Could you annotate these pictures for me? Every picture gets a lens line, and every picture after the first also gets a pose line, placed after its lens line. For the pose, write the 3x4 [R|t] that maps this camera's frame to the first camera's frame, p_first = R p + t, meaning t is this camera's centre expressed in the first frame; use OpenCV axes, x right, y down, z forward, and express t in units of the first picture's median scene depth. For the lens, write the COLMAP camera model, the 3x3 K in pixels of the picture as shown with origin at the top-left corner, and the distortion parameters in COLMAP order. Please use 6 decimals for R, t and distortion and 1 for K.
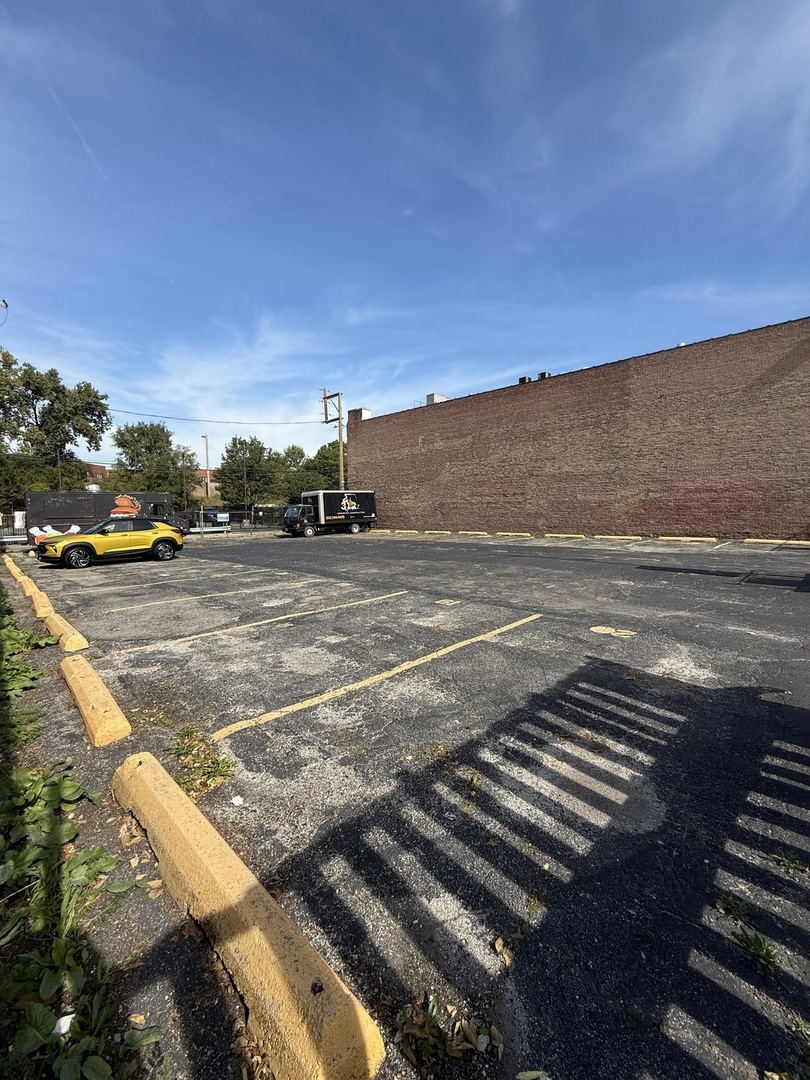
lens RADIAL K [[431.6, 0, 407.4], [0, 431.6, 536.4], [0, 0, 1]] dist [0.000001, -0.000201]
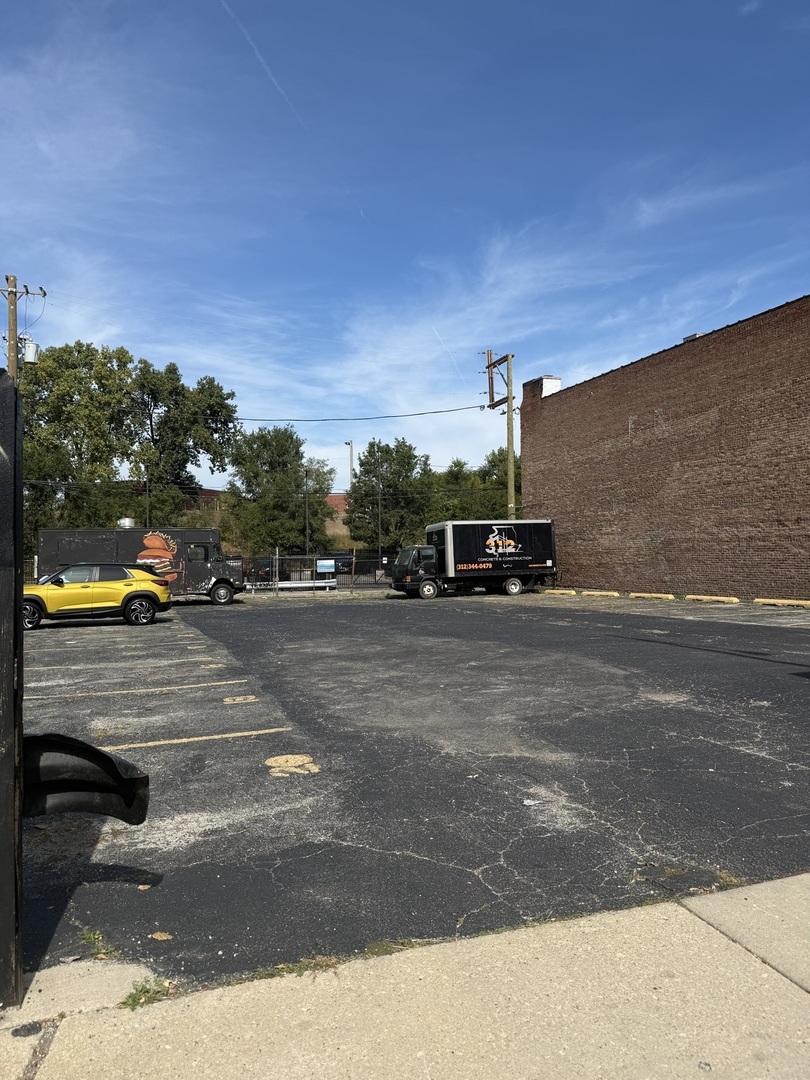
lens RADIAL K [[754.3, 0, 411.1], [0, 754.3, 540.3], [0, 0, 1]] dist [0.161166, -0.296226]
pose [[0.908744, -0.009002, -0.417257, 0.176482], [-0.025822, 0.996639, -0.077740, 0.002616], [0.416555, 0.081421, 0.905457, 0.032941]]
